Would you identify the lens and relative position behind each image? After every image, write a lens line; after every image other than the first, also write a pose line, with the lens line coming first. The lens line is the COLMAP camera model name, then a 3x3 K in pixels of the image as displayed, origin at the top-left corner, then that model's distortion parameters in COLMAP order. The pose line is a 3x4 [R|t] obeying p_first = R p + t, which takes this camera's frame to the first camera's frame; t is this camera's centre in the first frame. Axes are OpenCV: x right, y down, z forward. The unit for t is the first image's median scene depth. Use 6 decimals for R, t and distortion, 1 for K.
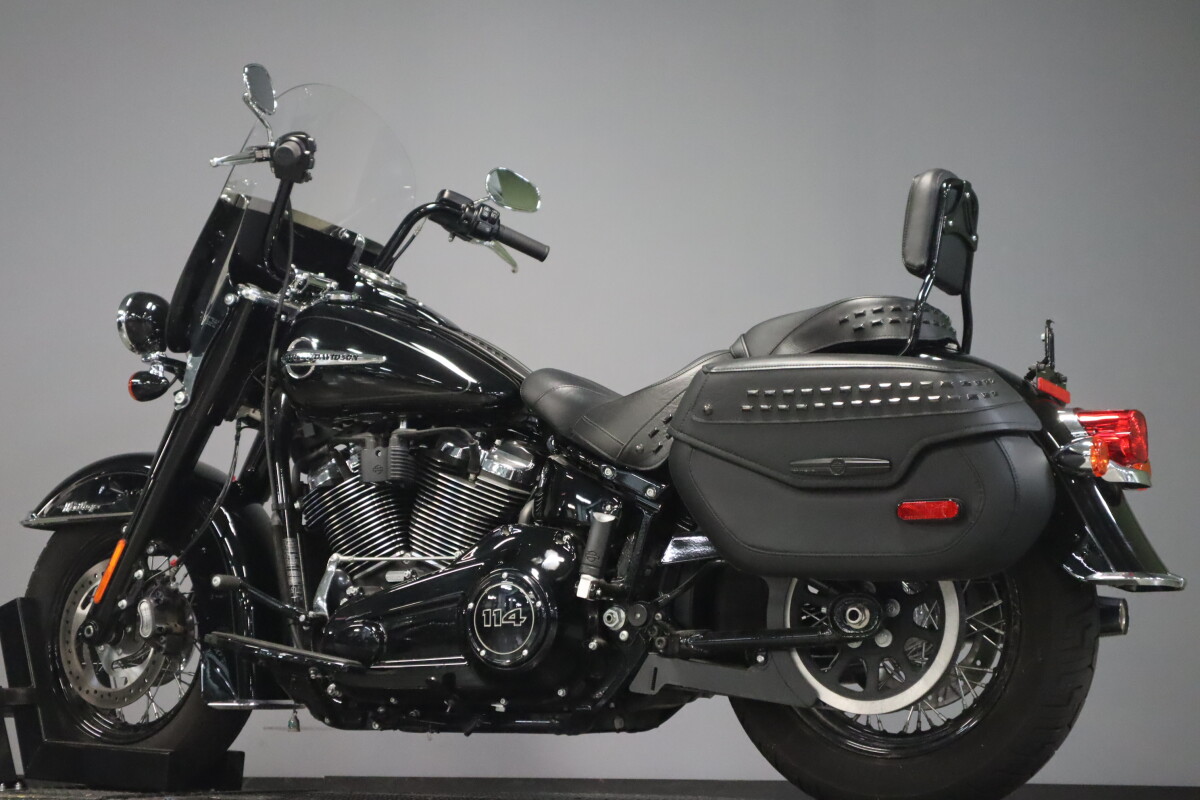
lens RADIAL K [[1950.4, 0, 609.8], [0, 1950.4, 404.6], [0, 0, 1]] dist [0.025123, 0.000000]
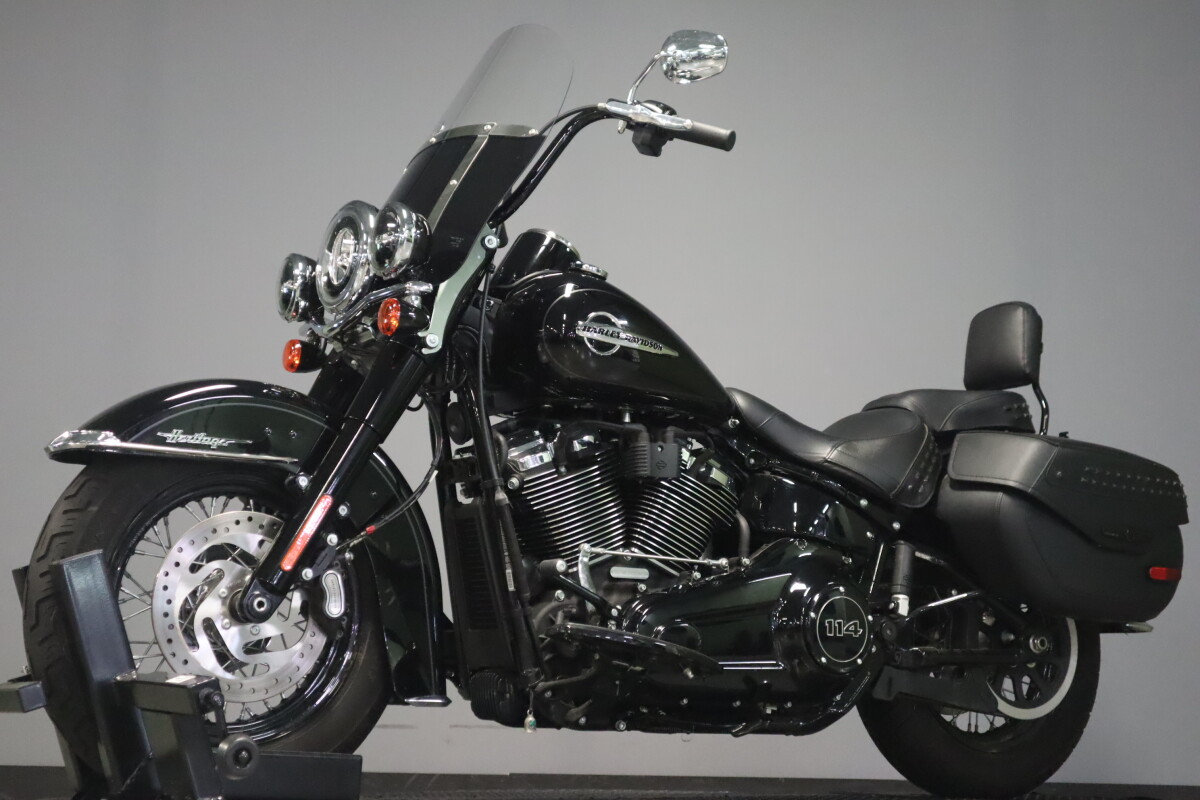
lens RADIAL K [[1950.4, 0, 607.6], [0, 1950.4, 394.9], [0, 0, 1]] dist [0.025123, 0.000000]
pose [[0.467021, 0.144424, 0.872372, -1.005246], [-0.155801, 0.984577, -0.079592, 0.082165], [-0.870412, -0.098745, 0.482319, 0.562341]]
